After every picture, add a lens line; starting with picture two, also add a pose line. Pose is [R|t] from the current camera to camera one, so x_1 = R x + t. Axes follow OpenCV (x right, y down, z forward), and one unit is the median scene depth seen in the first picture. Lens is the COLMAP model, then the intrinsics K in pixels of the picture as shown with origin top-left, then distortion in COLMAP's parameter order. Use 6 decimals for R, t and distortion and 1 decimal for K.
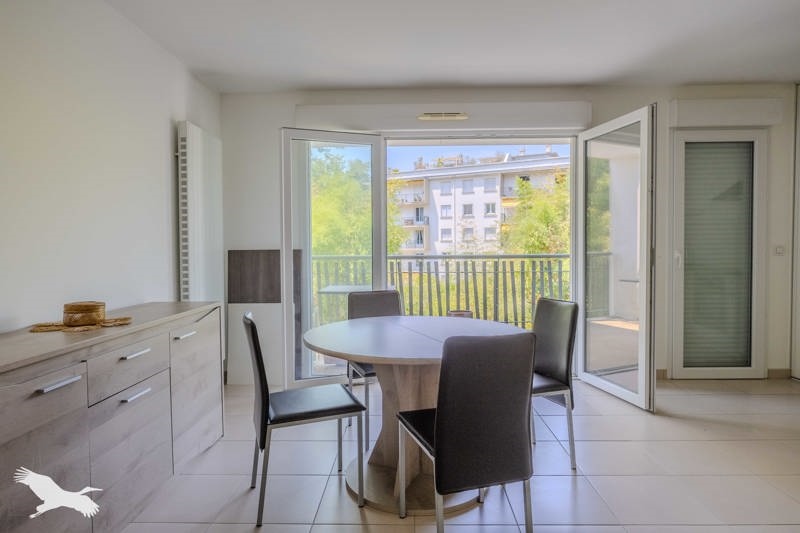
lens RADIAL K [[496.0, 0, 400.0], [0, 496.0, 266.5], [0, 0, 1]] dist [-0.001931, -0.000260]
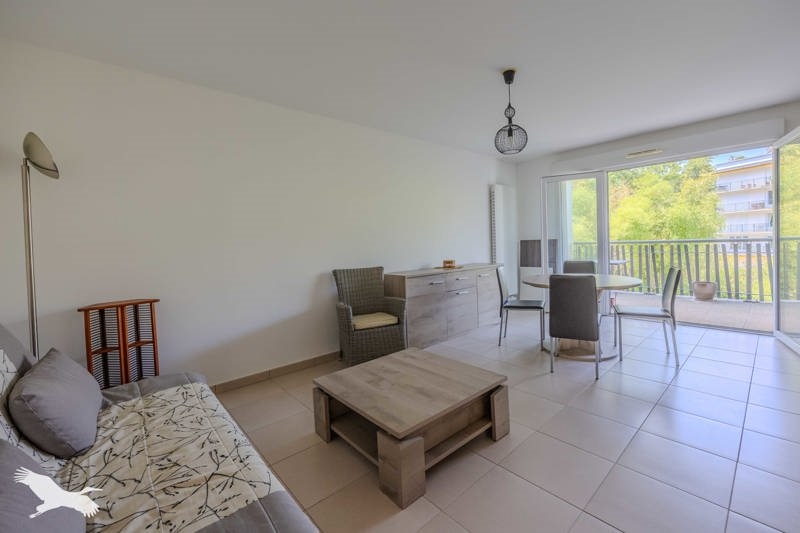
lens RADIAL K [[324.2, 0, 401.5], [0, 324.2, 286.6], [0, 0, 1]] dist [0.001575, 0.000427]
pose [[0.687532, 0.079431, -0.721797, 0.320818], [0.001946, 0.993794, 0.111216, 0.007001], [0.726152, -0.077869, 0.683111, -0.300946]]
